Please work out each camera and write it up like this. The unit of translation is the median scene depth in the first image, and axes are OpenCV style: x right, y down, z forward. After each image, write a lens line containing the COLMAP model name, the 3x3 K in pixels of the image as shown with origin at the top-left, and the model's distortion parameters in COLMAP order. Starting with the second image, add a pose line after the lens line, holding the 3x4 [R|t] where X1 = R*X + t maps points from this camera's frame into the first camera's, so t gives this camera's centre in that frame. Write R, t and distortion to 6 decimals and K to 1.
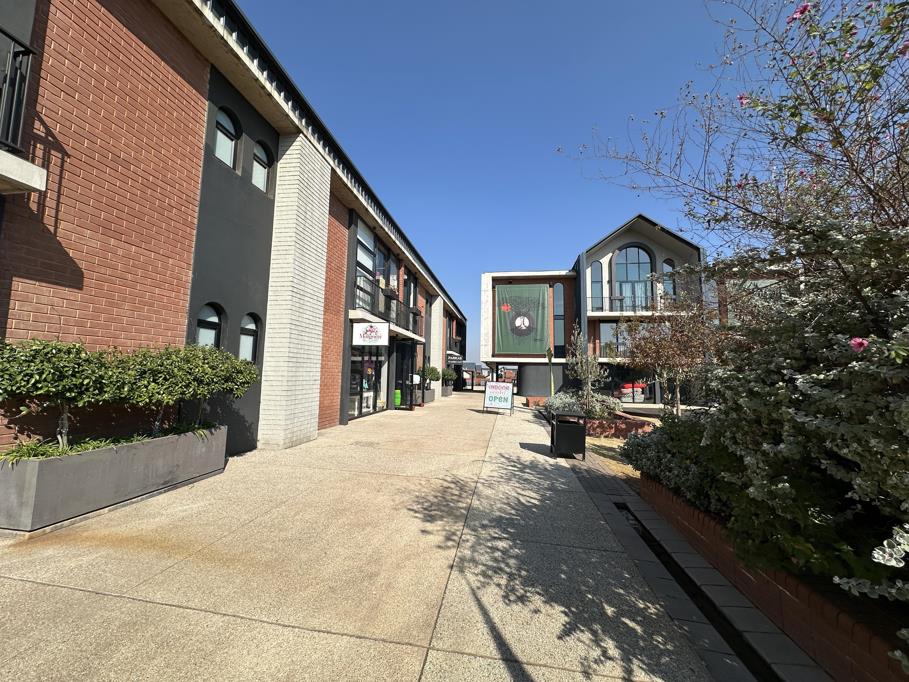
lens RADIAL K [[359.3, 0, 454.5], [0, 359.3, 341.0], [0, 0, 1]] dist [0.000672, 0.000161]
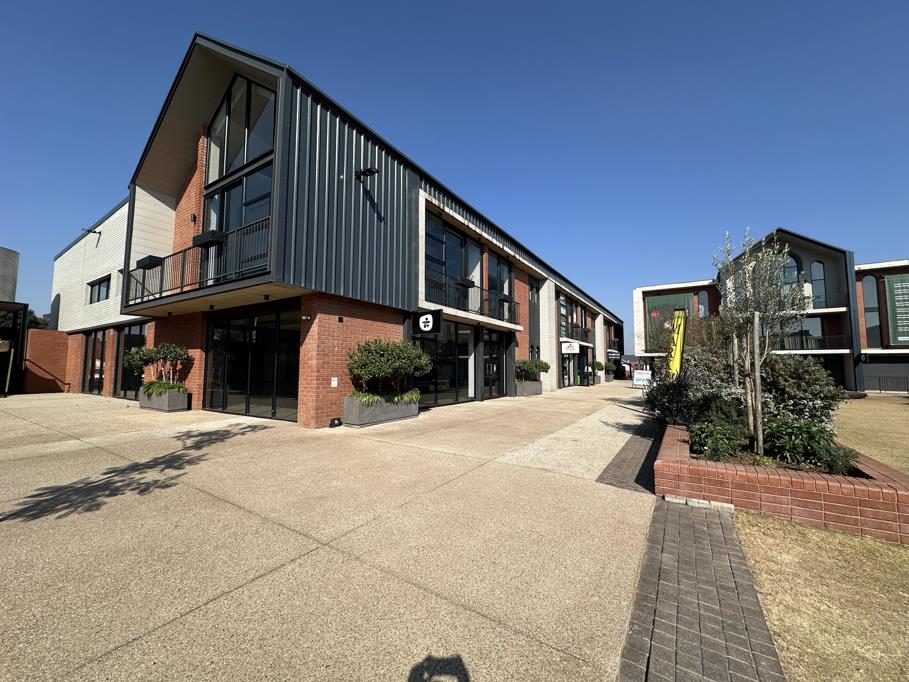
lens RADIAL K [[359.3, 0, 454.5], [0, 359.3, 341.0], [0, 0, 1]] dist [0.000672, 0.000161]
pose [[0.912699, -0.045657, -0.406074, 0.007207], [0.051868, 0.998645, 0.004297, -0.064453], [0.405327, -0.024984, 0.913830, -0.768139]]
